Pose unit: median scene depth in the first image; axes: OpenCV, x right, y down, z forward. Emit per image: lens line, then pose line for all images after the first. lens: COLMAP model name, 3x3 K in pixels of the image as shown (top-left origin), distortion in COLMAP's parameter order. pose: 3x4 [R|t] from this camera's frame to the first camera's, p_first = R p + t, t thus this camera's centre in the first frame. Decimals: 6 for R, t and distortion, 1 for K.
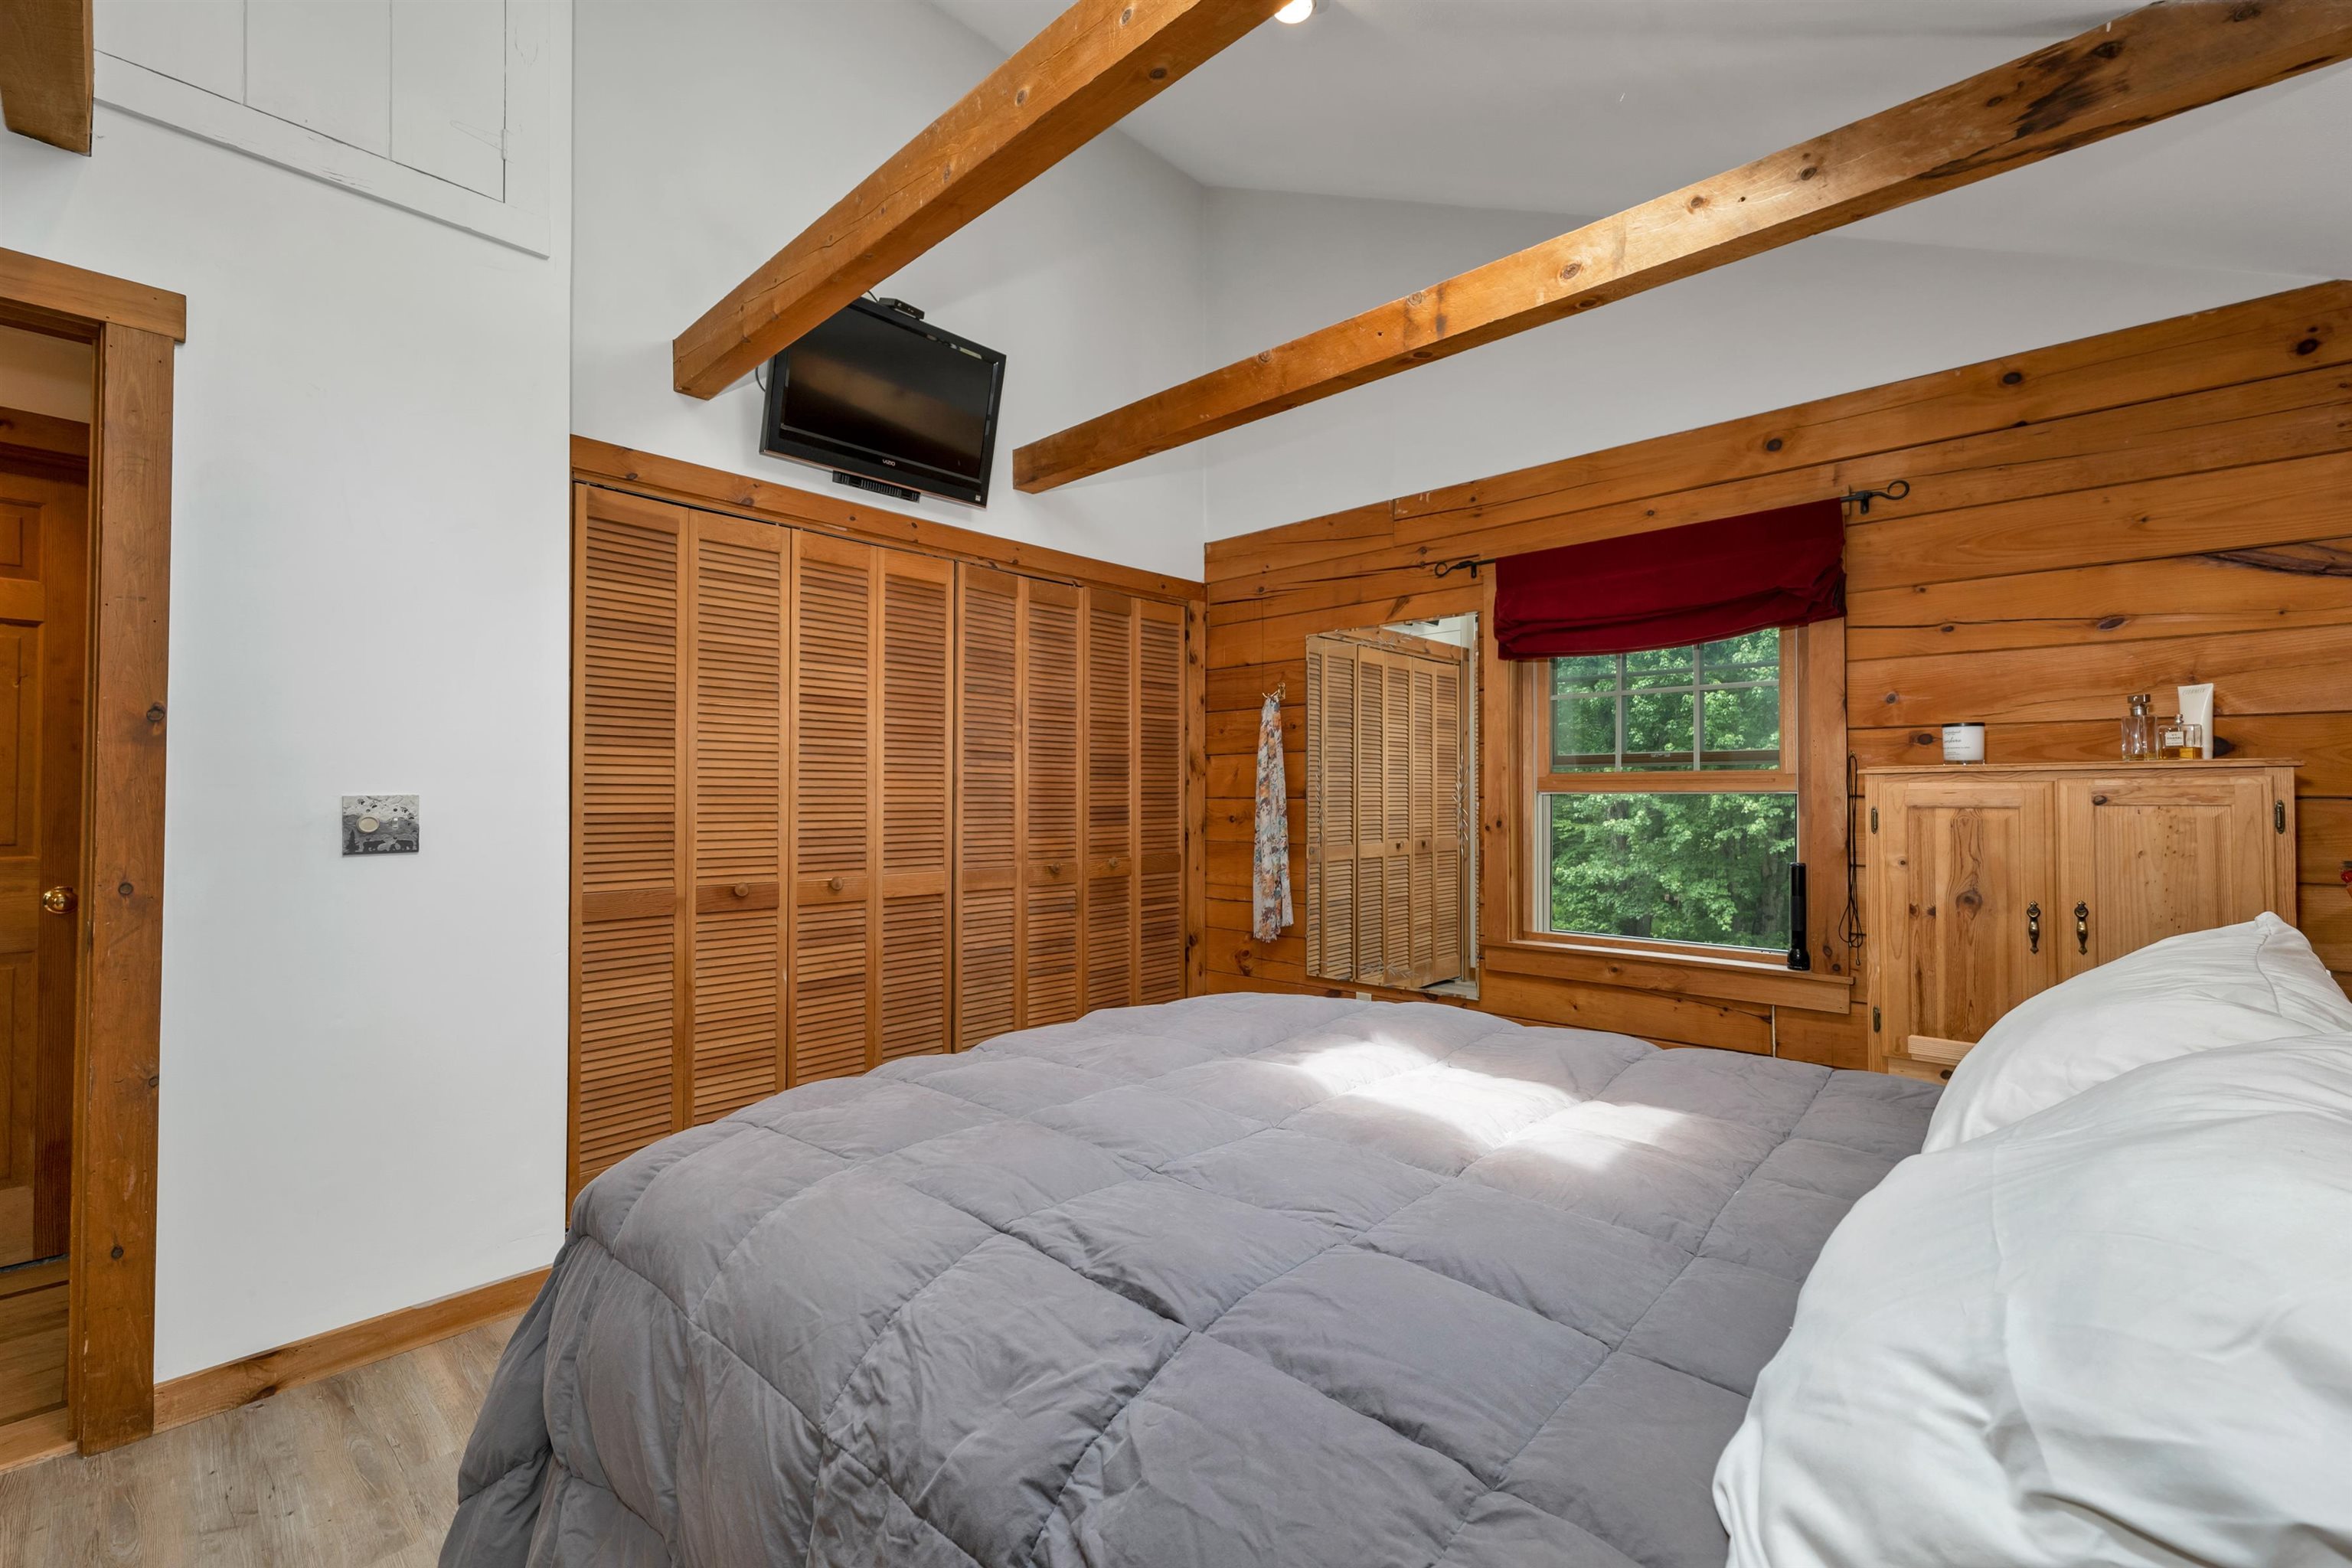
lens RADIAL K [[1001.6, 0, 1173.0], [0, 1001.6, 786.3], [0, 0, 1]] dist [0.008878, -0.002304]
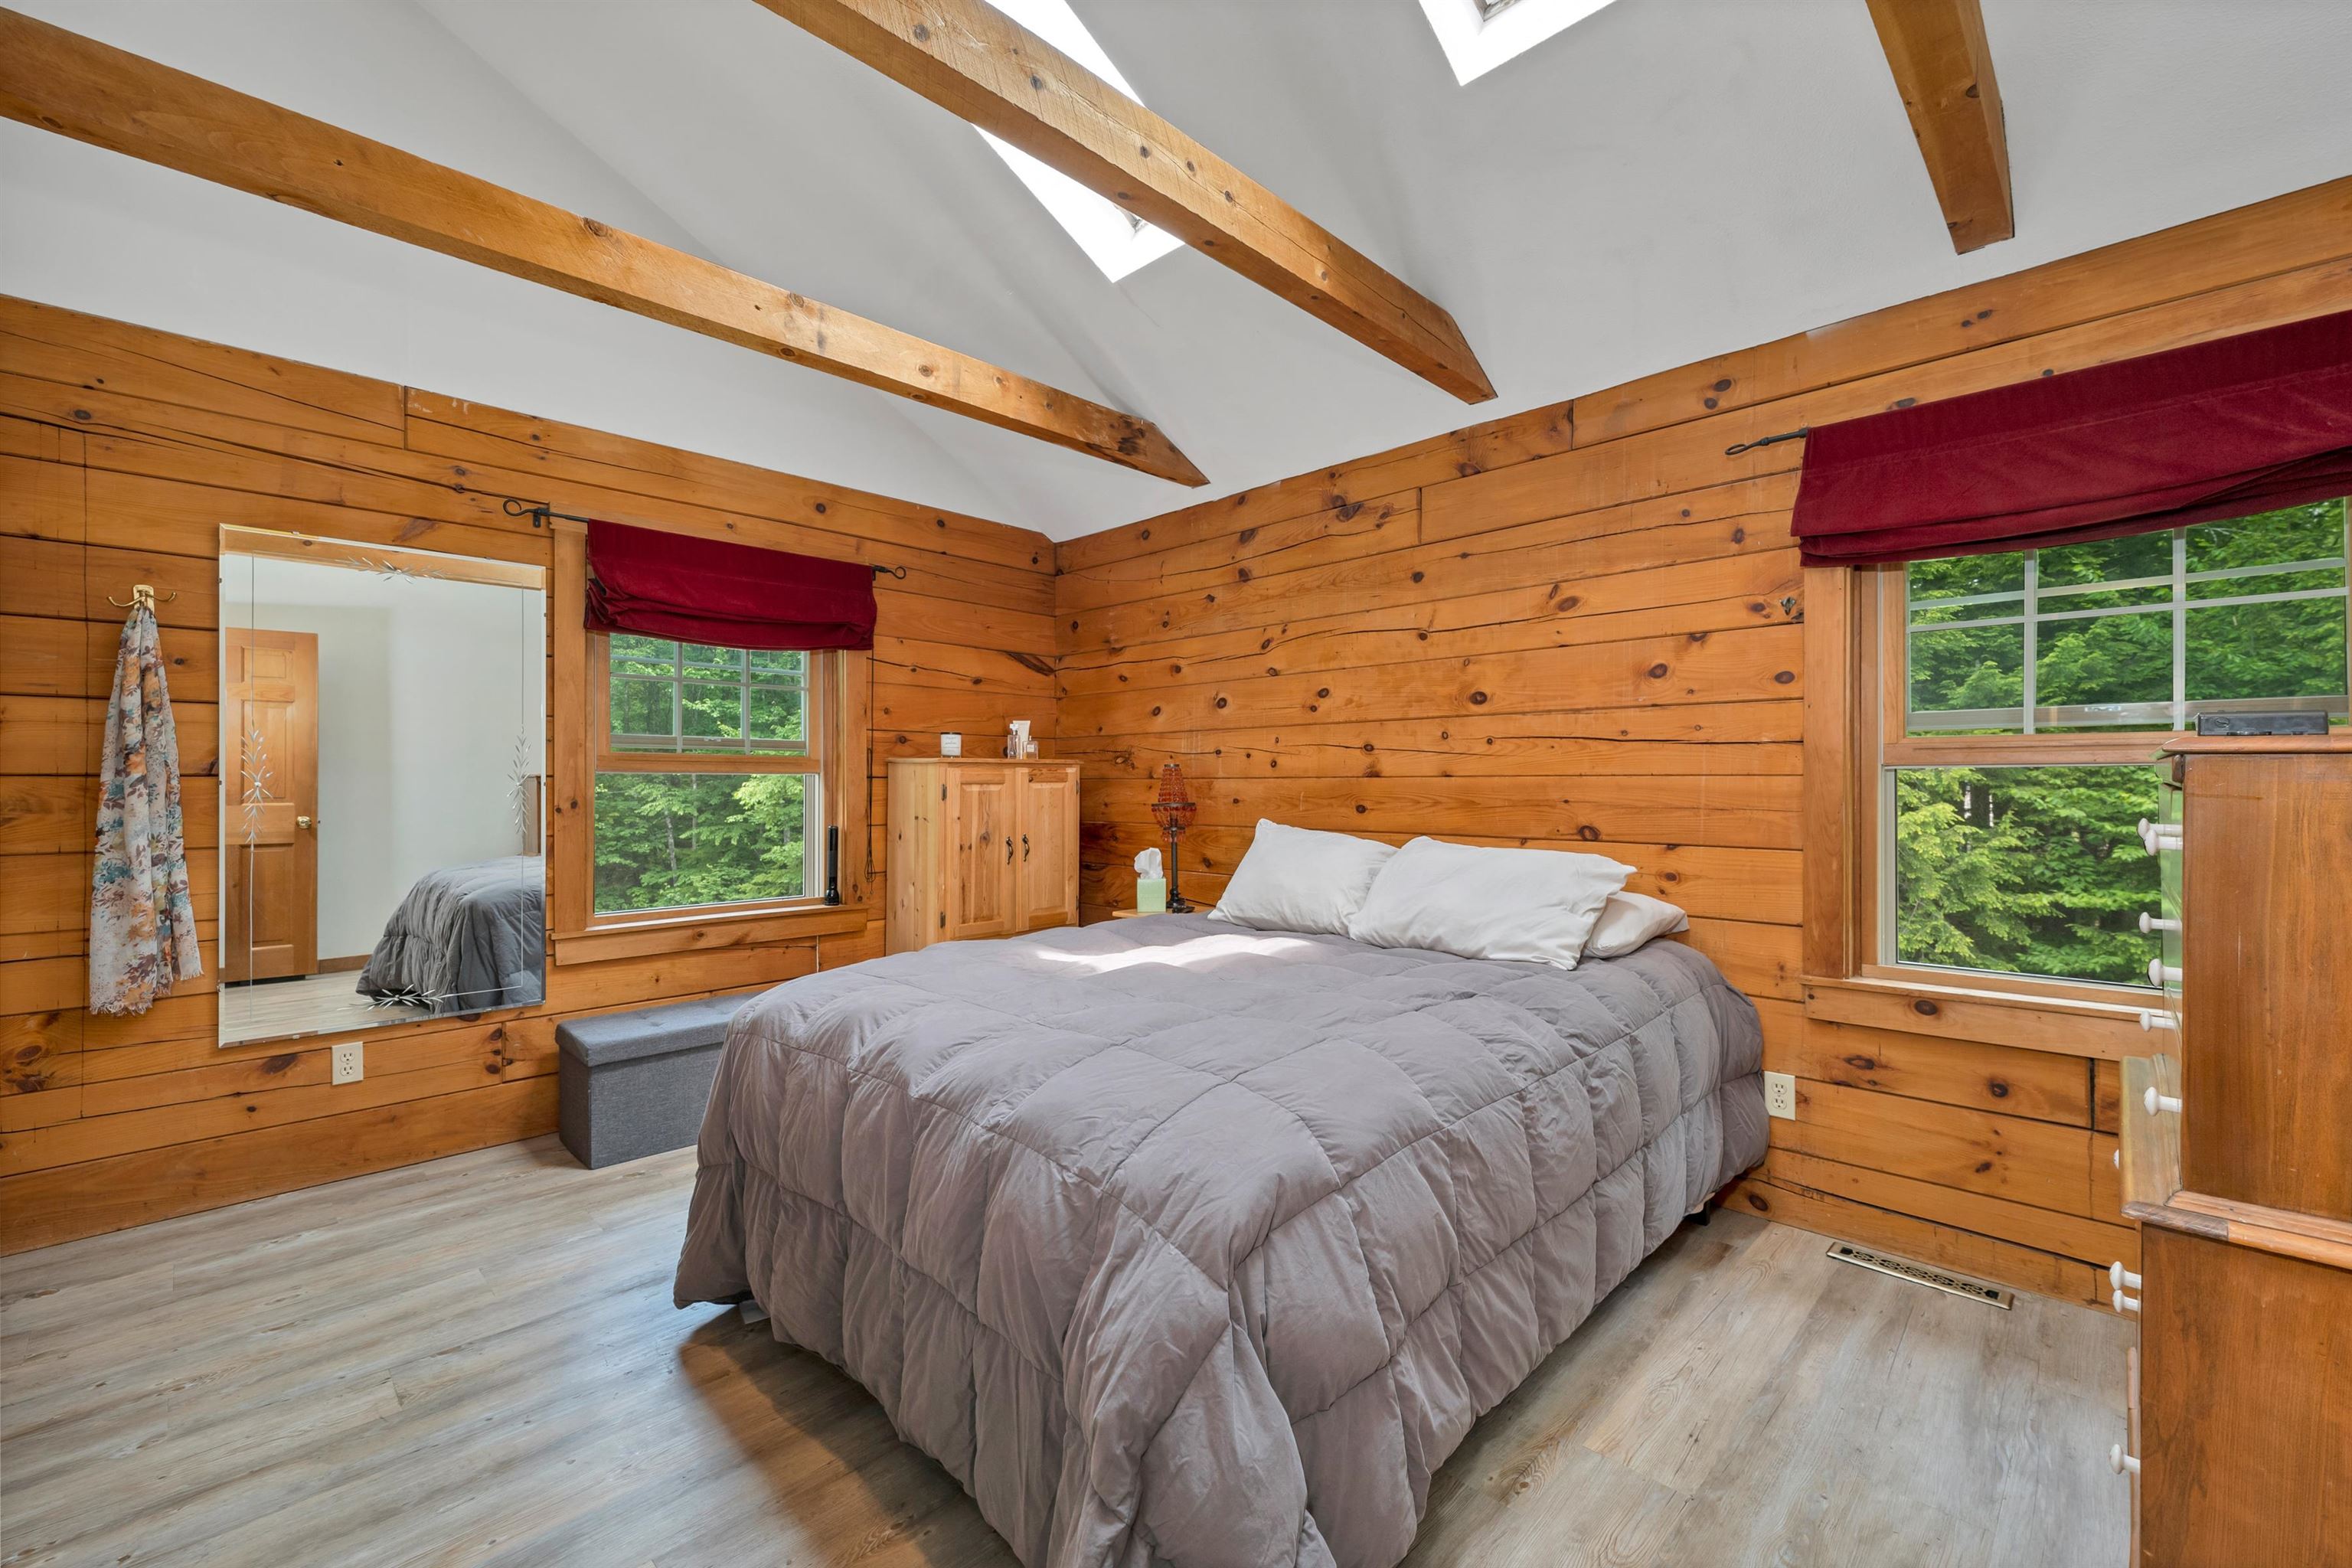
lens RADIAL K [[1001.6, 0, 1173.5], [0, 1001.6, 780.2], [0, 0, 1]] dist [0.008878, -0.002304]
pose [[0.013264, -0.004276, 0.999903, -0.659560], [-0.017943, 0.999829, 0.004514, 0.000805], [-0.999751, -0.018001, 0.013185, 0.483817]]
